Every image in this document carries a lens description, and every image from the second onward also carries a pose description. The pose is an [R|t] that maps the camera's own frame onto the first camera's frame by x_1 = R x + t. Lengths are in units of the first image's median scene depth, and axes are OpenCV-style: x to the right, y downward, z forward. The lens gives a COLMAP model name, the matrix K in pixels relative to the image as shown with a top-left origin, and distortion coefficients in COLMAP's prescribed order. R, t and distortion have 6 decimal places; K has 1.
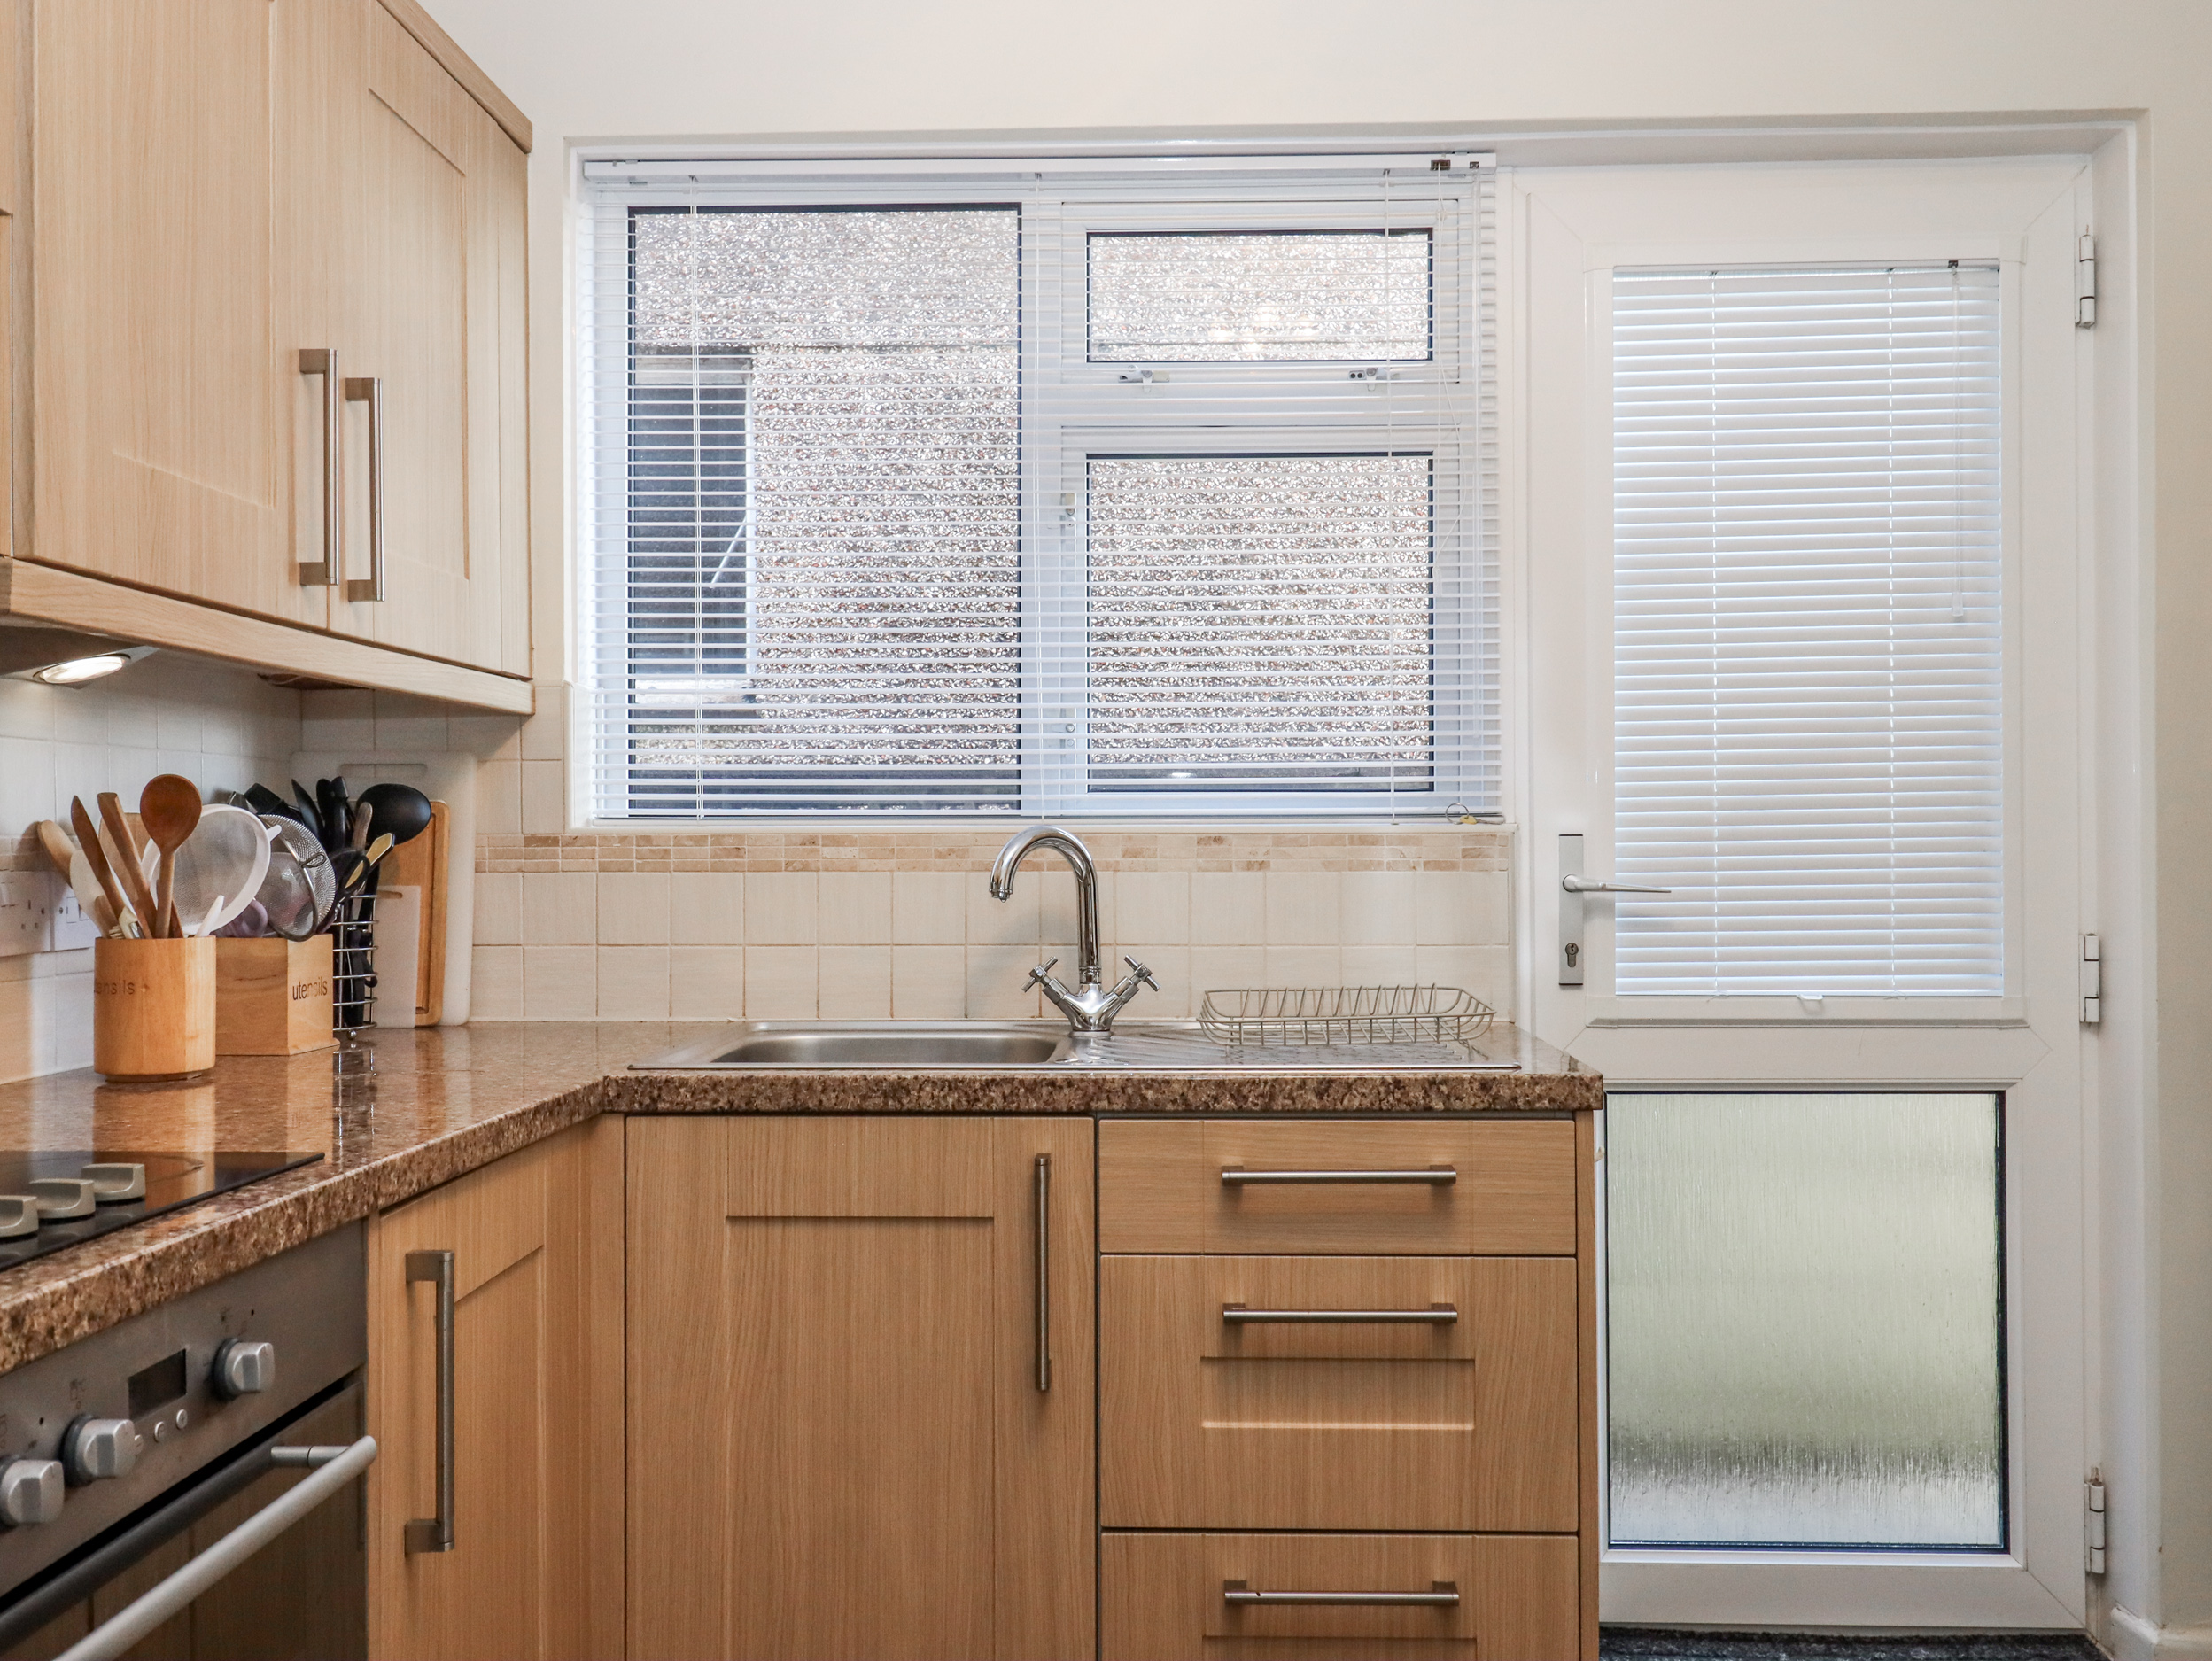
lens RADIAL K [[1856.4, 0, 1107.5], [0, 1856.4, 830.4], [0, 0, 1]] dist [-0.058322, 0.024272]
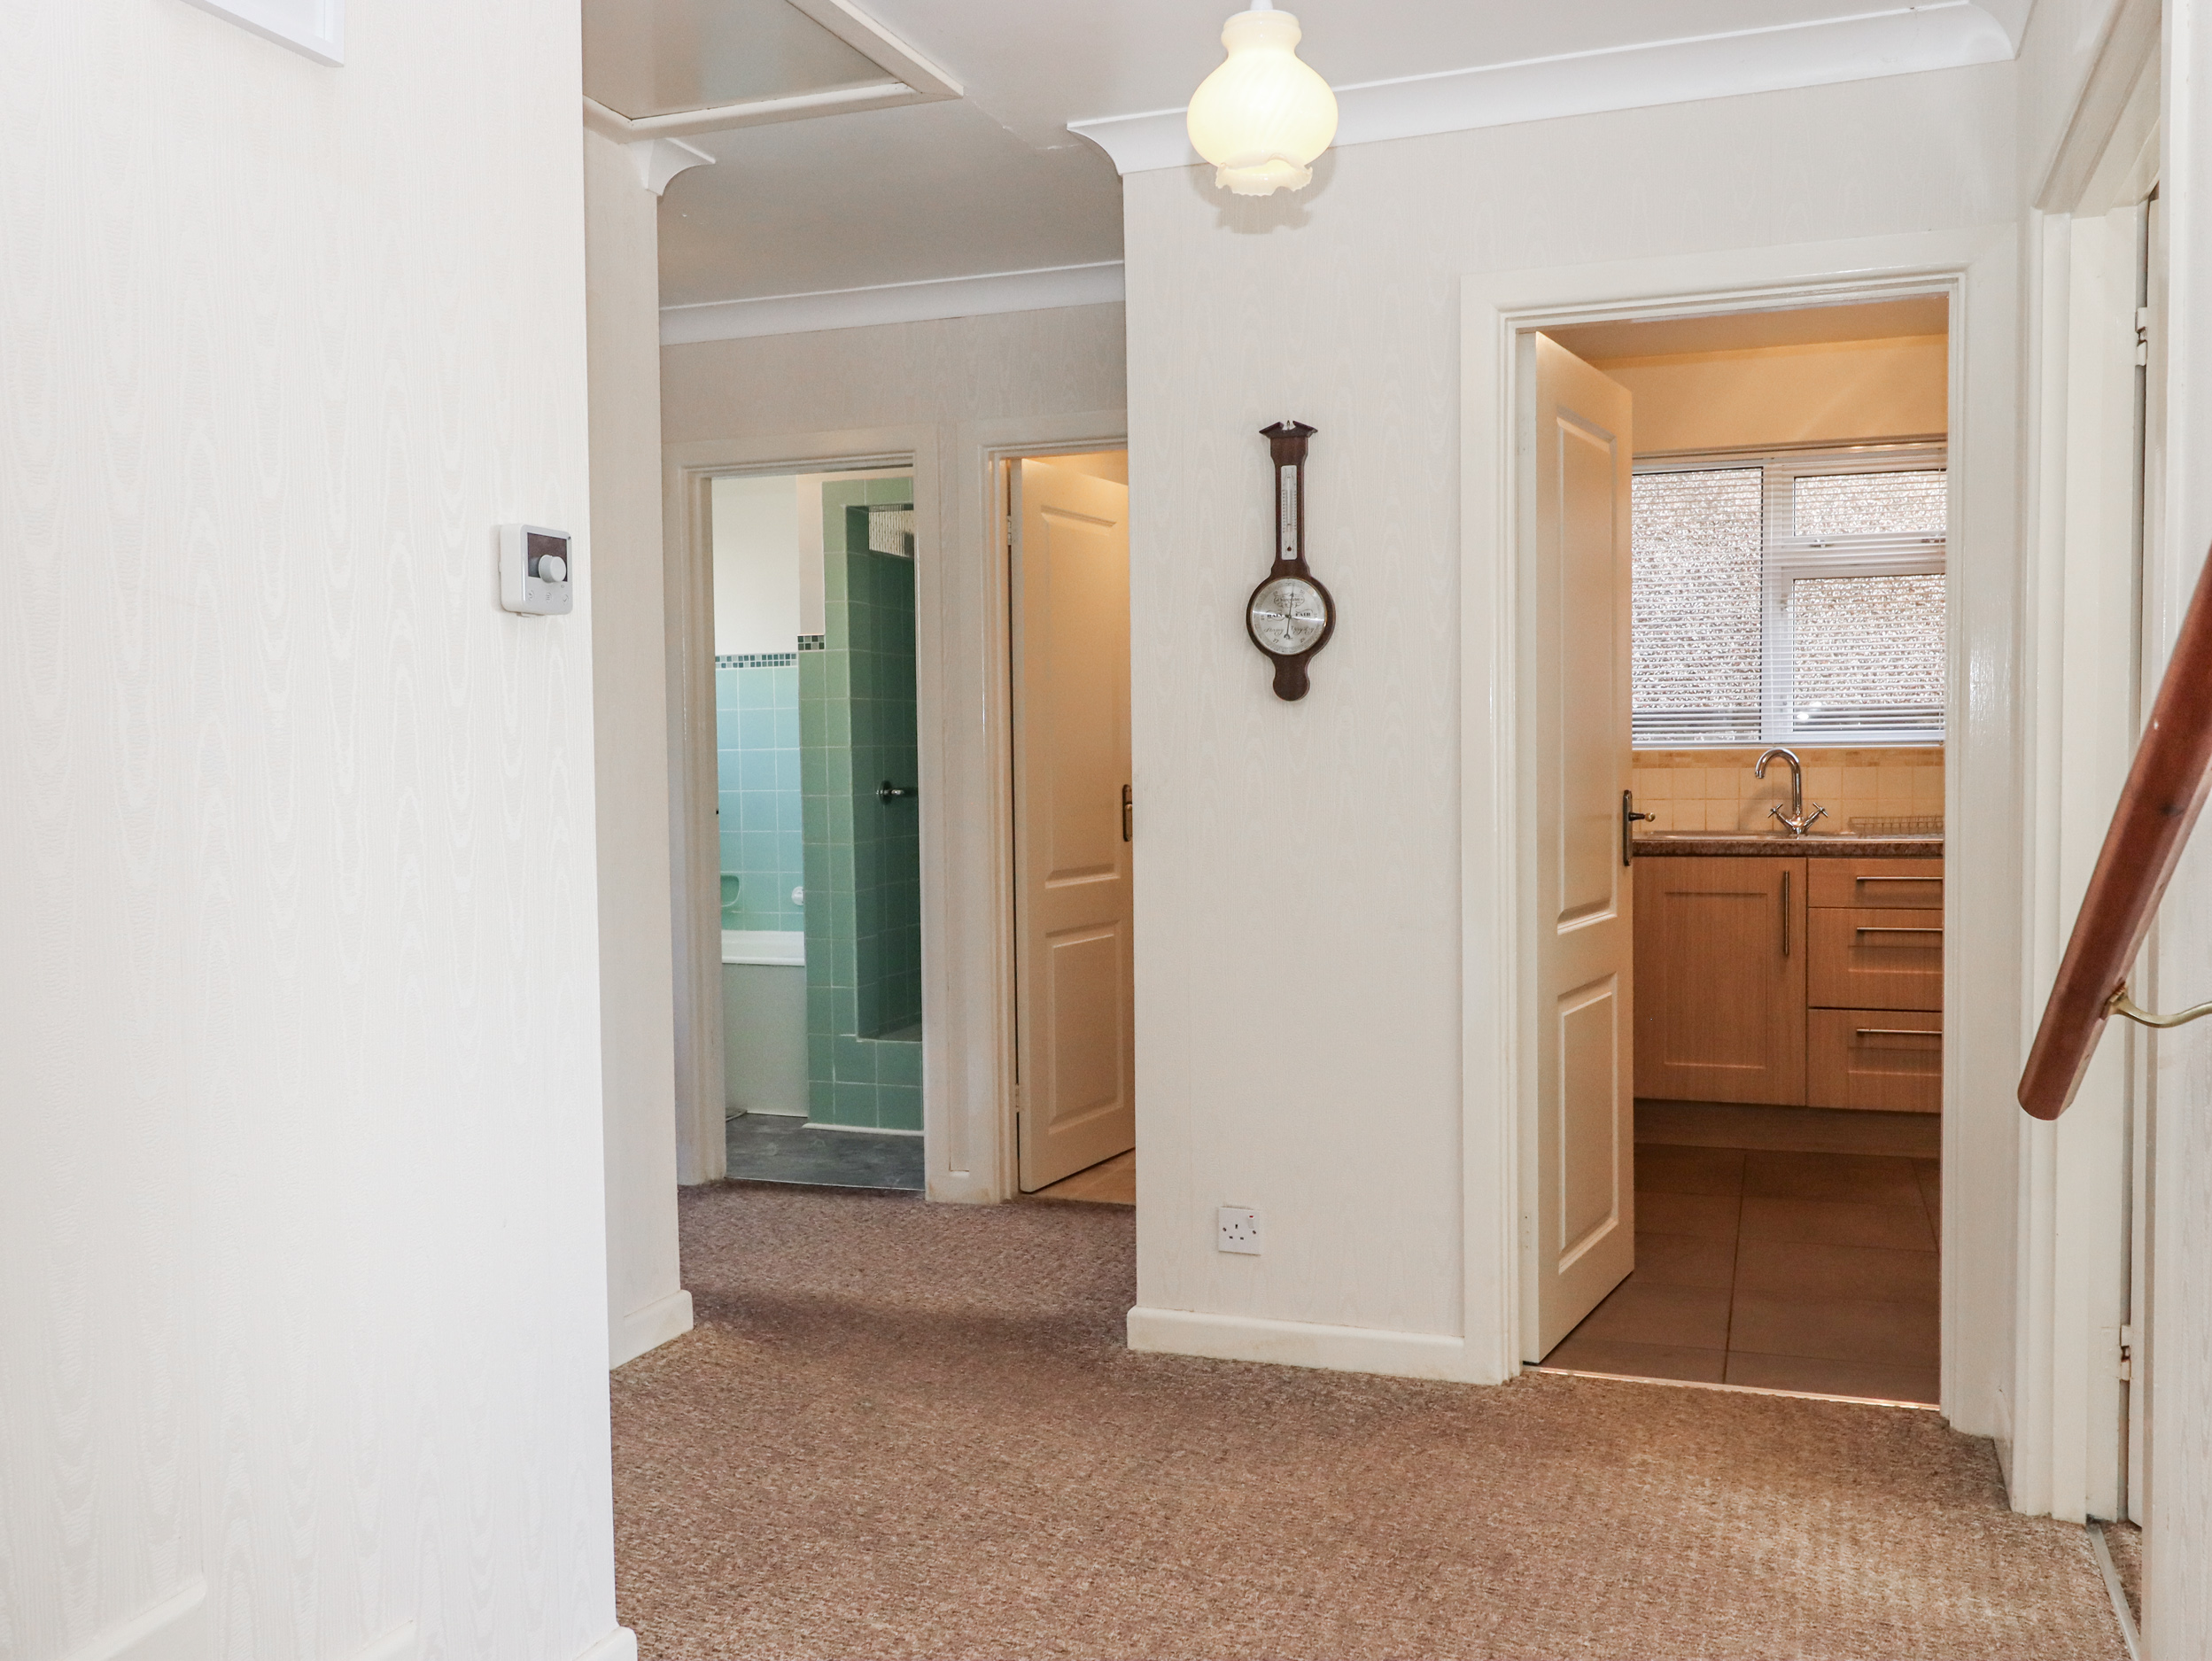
lens RADIAL K [[1956.5, 0, 1106.2], [0, 1956.5, 843.4], [0, 0, 1]] dist [0.004654, 0.003587]
pose [[0.955870, 0.007335, -0.293697, -0.145194], [0.010789, 0.998138, 0.060040, -0.049144], [0.293591, -0.060559, 0.954011, -2.028091]]
